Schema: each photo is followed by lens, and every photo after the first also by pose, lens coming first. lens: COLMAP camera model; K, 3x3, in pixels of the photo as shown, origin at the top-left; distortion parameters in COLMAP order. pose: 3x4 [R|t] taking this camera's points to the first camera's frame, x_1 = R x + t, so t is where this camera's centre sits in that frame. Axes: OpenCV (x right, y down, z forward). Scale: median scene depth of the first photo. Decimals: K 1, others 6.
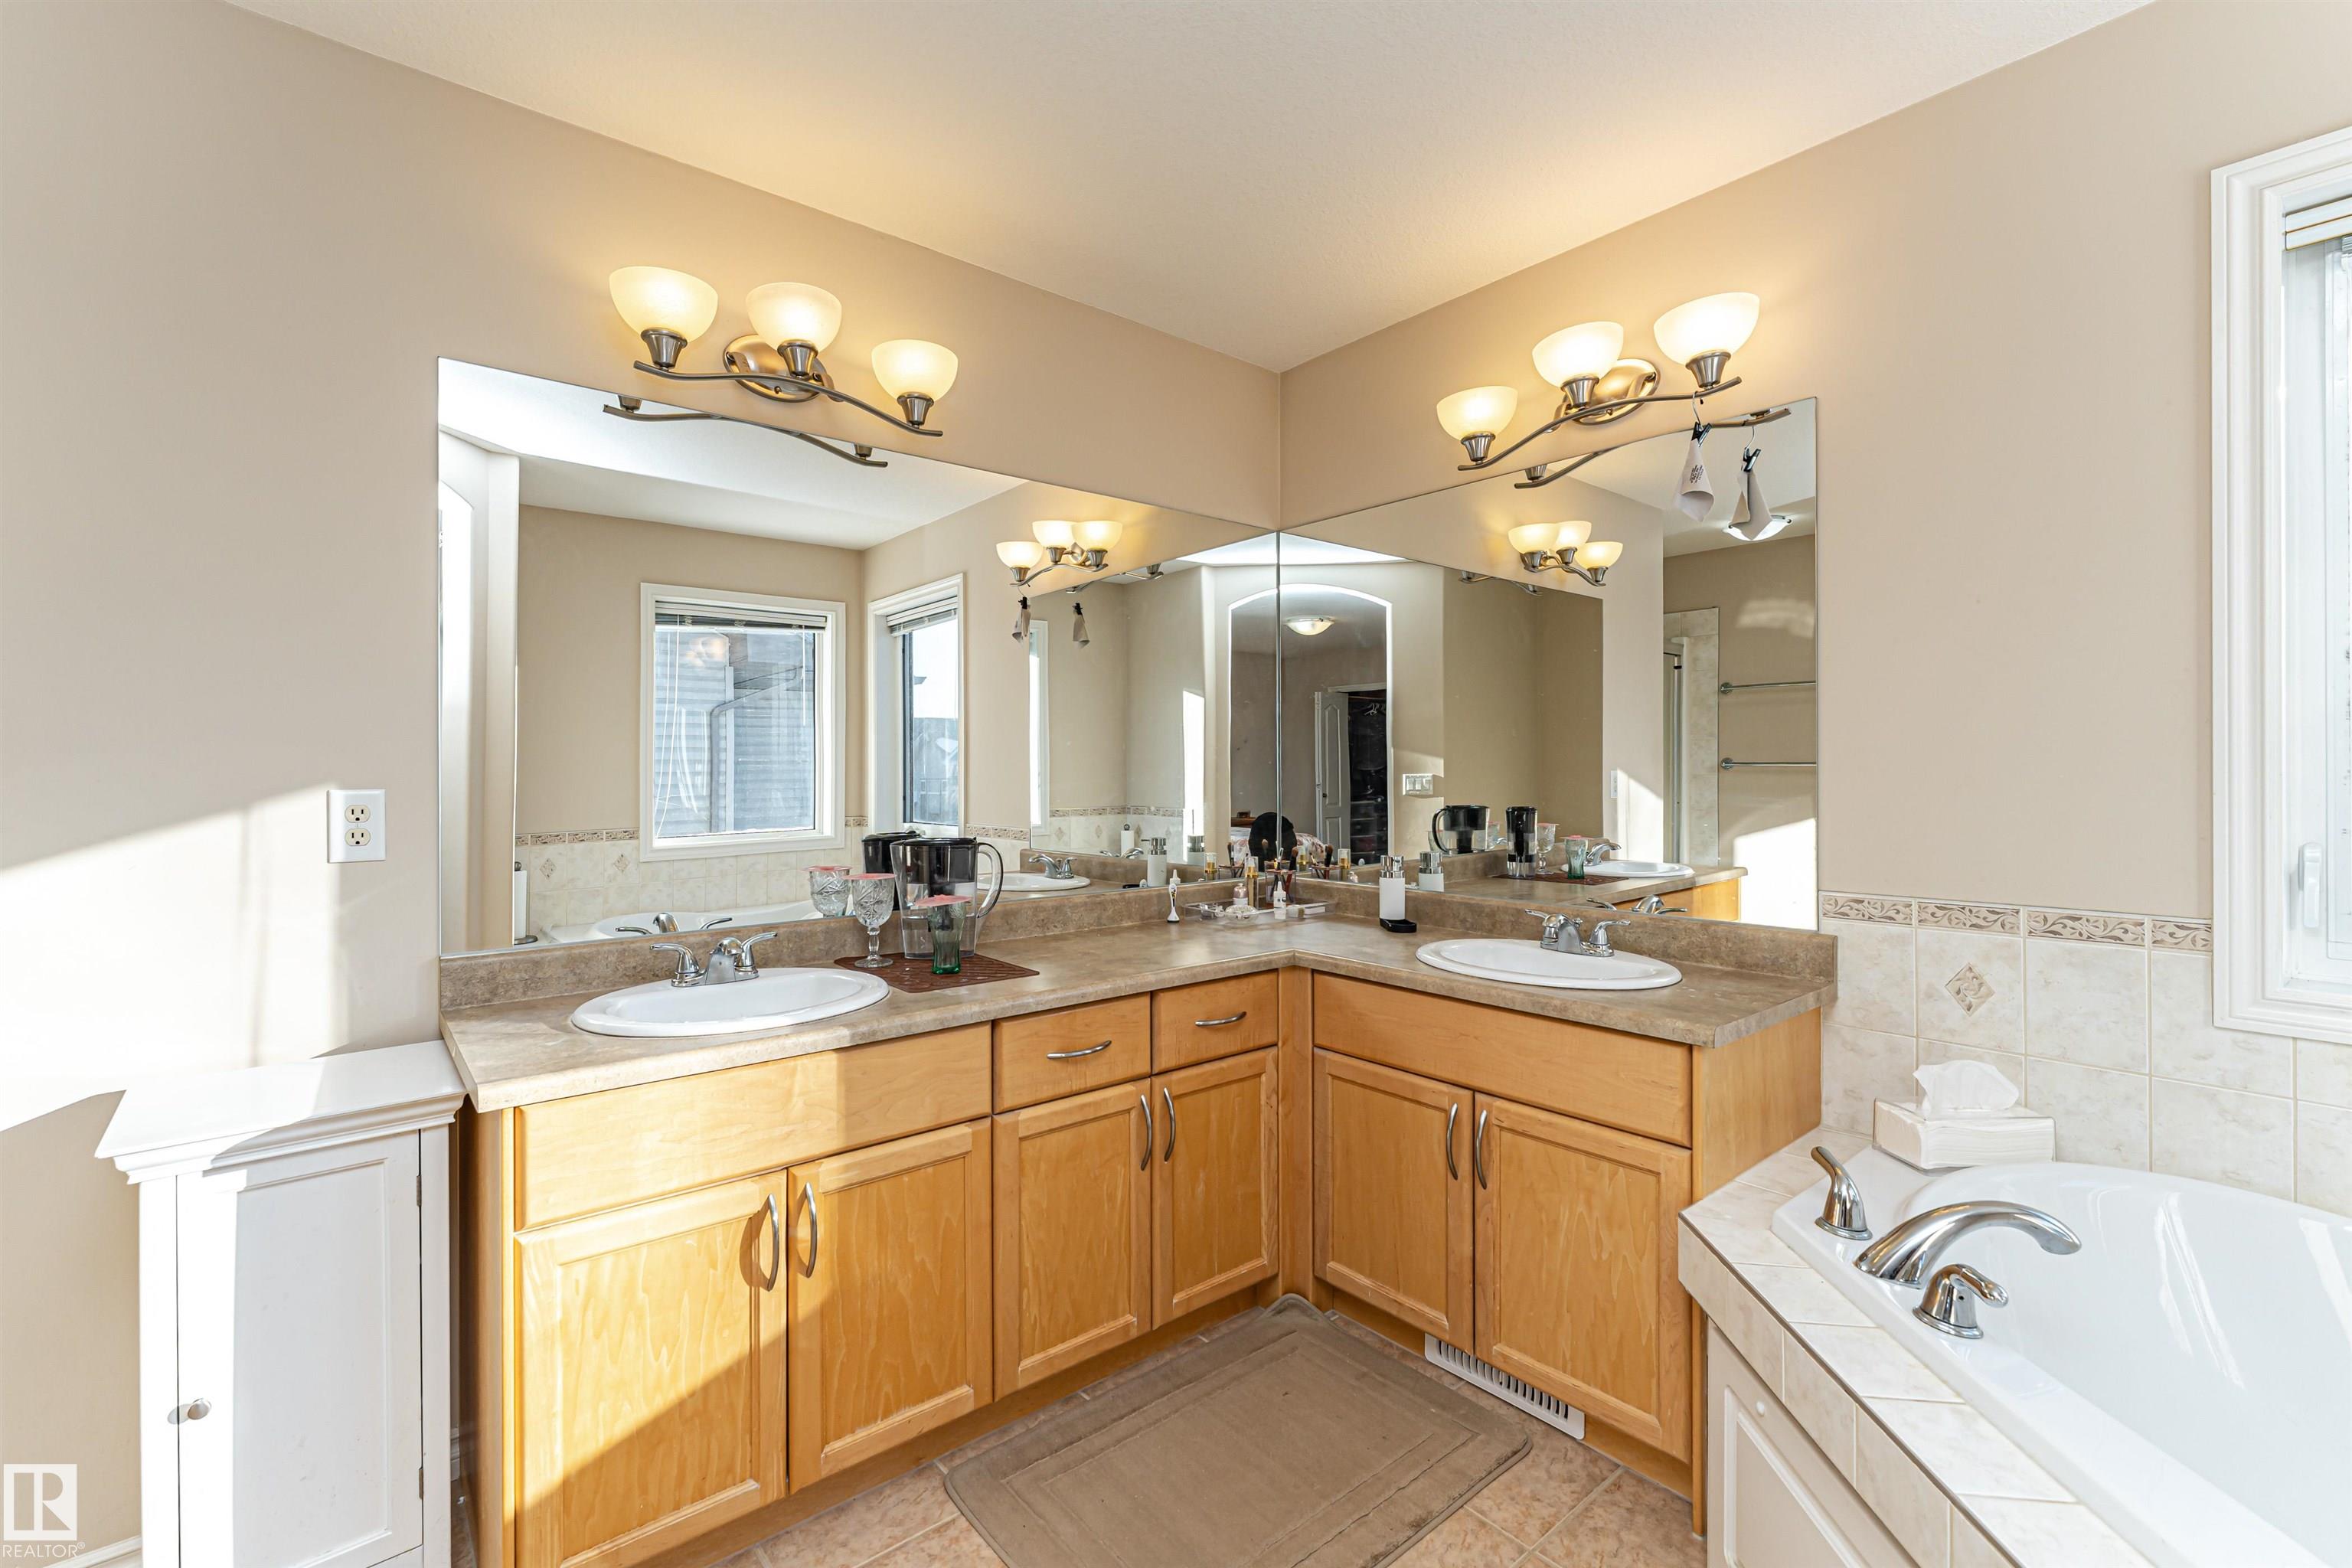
lens RADIAL K [[999.4, 0, 1159.7], [0, 999.4, 776.5], [0, 0, 1]] dist [0.000055, -0.001334]
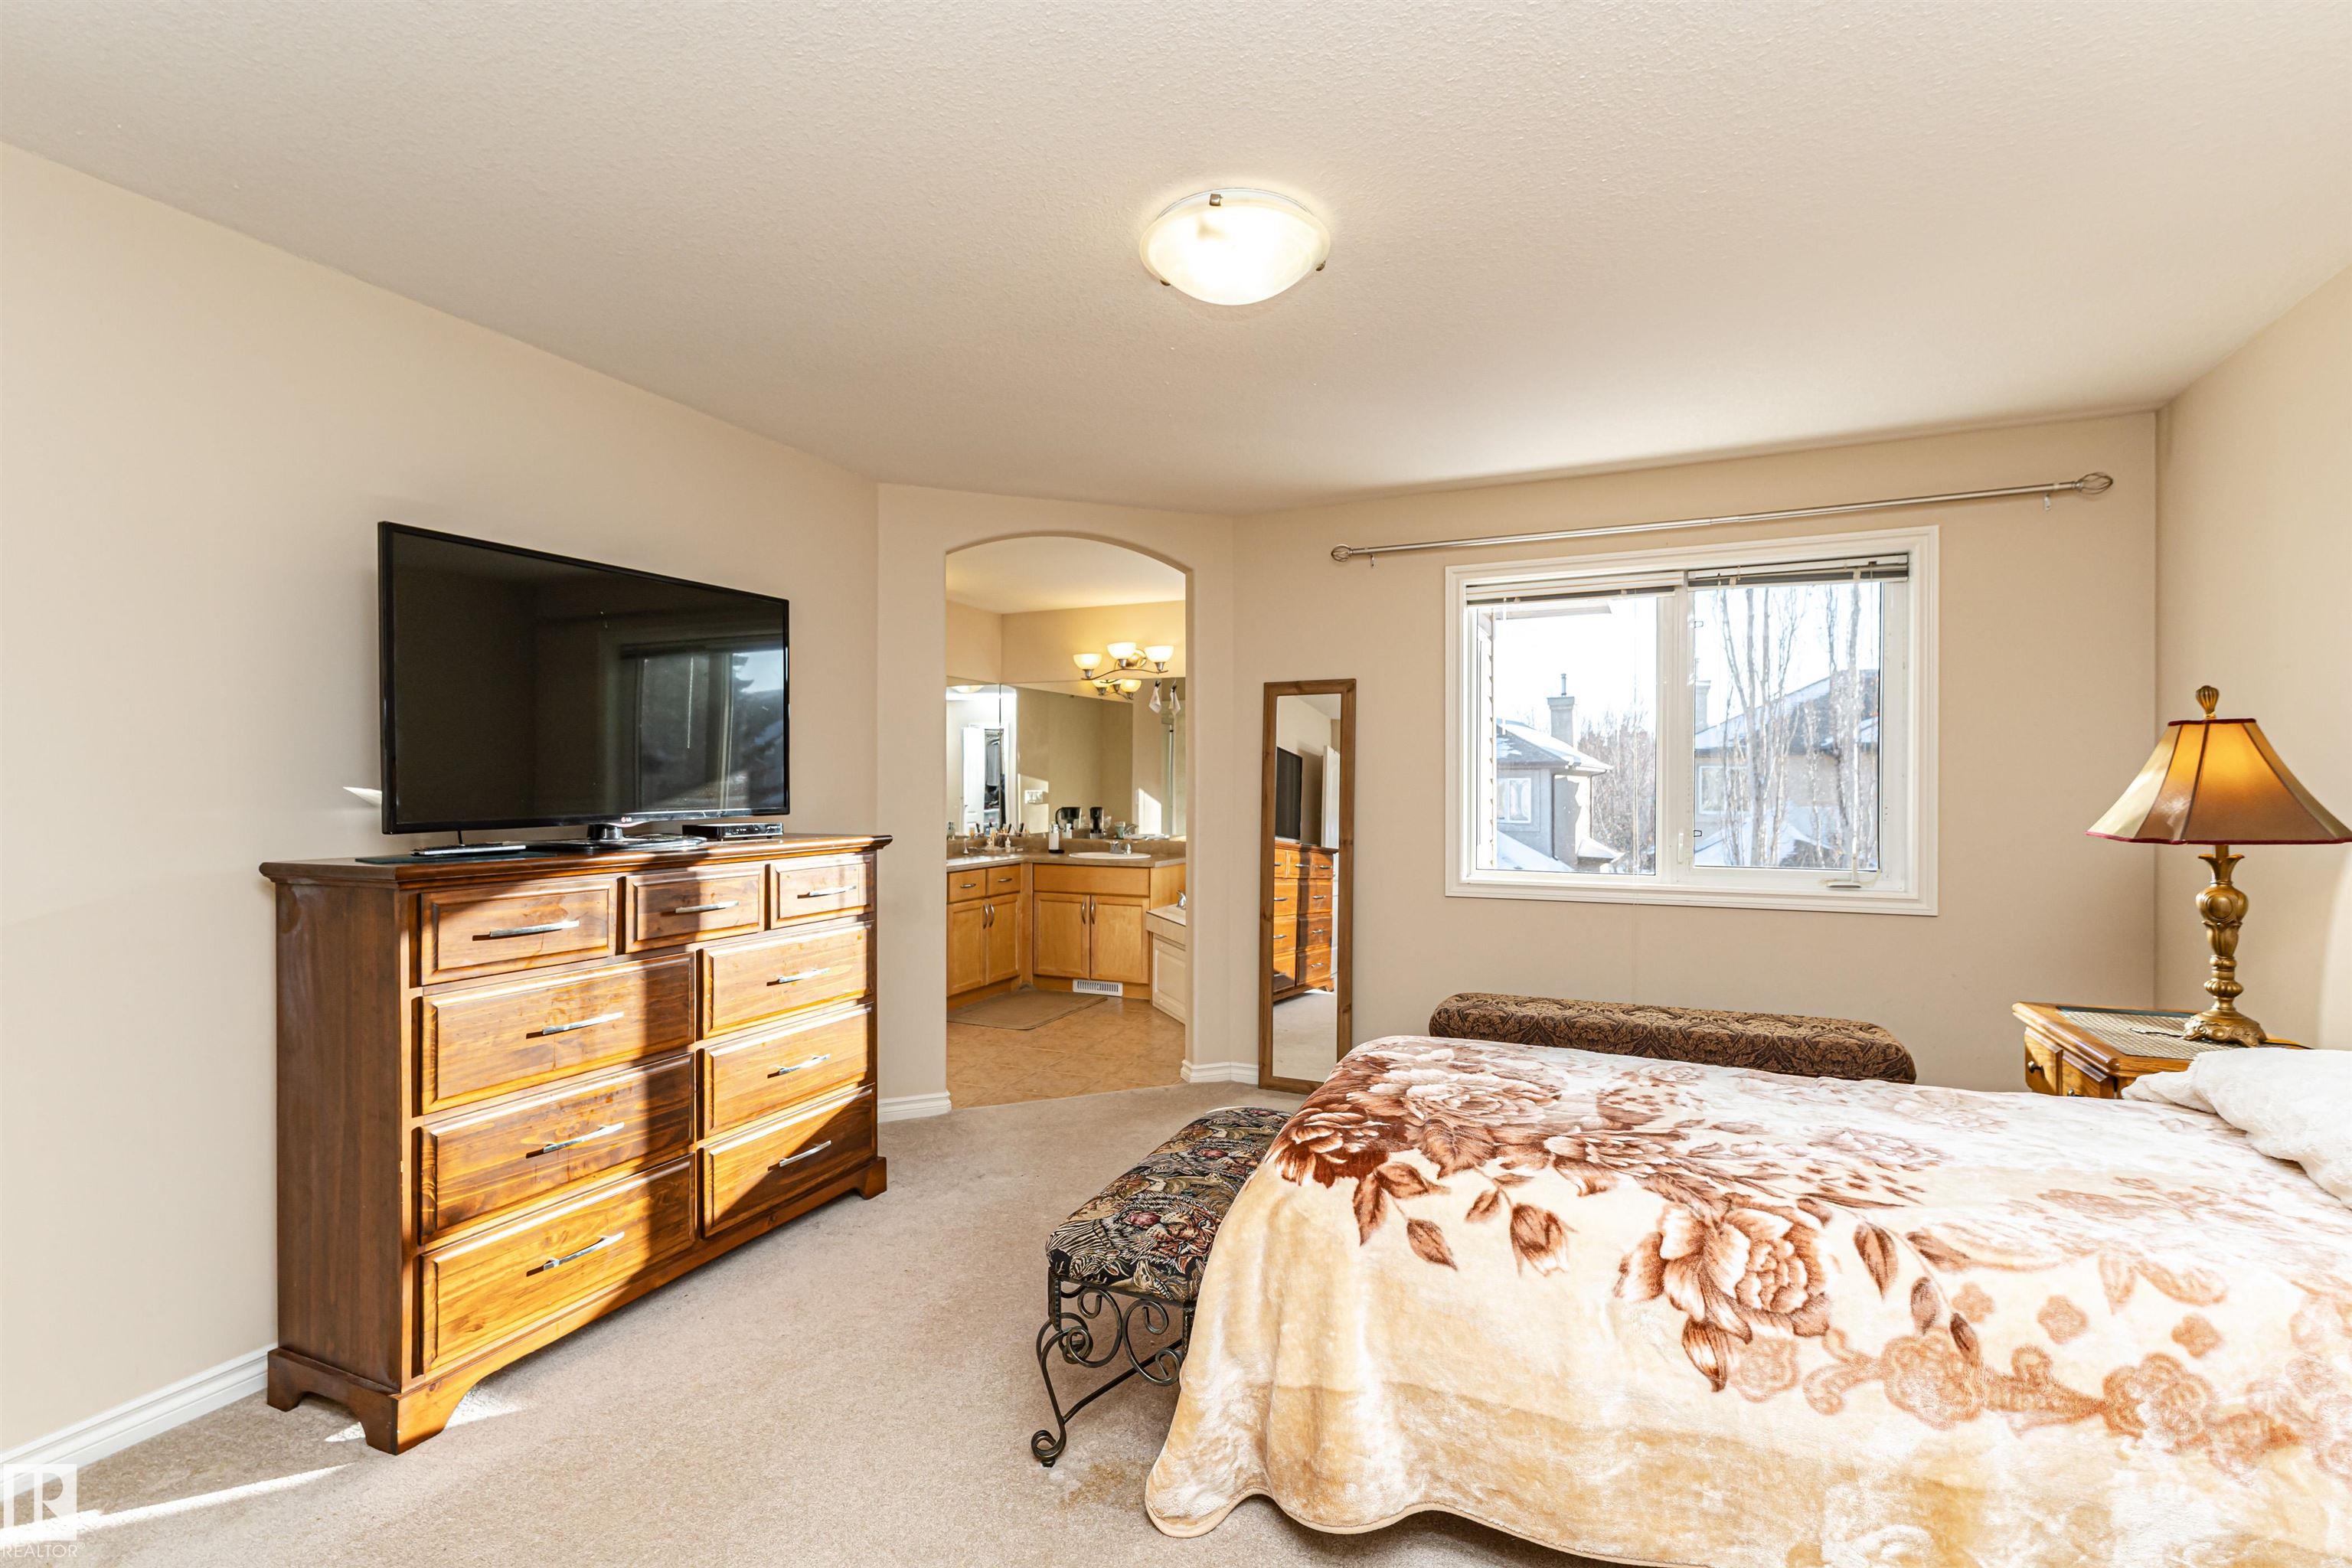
lens RADIAL K [[1128.0, 0, 1191.6], [0, 1128.0, 780.7], [0, 0, 1]] dist [0.005405, 0.000188]
pose [[0.895300, 0.005974, 0.445424, -0.798375], [-0.003603, 0.999974, -0.006168, -0.018133], [-0.445449, 0.003917, 0.895299, -1.881492]]
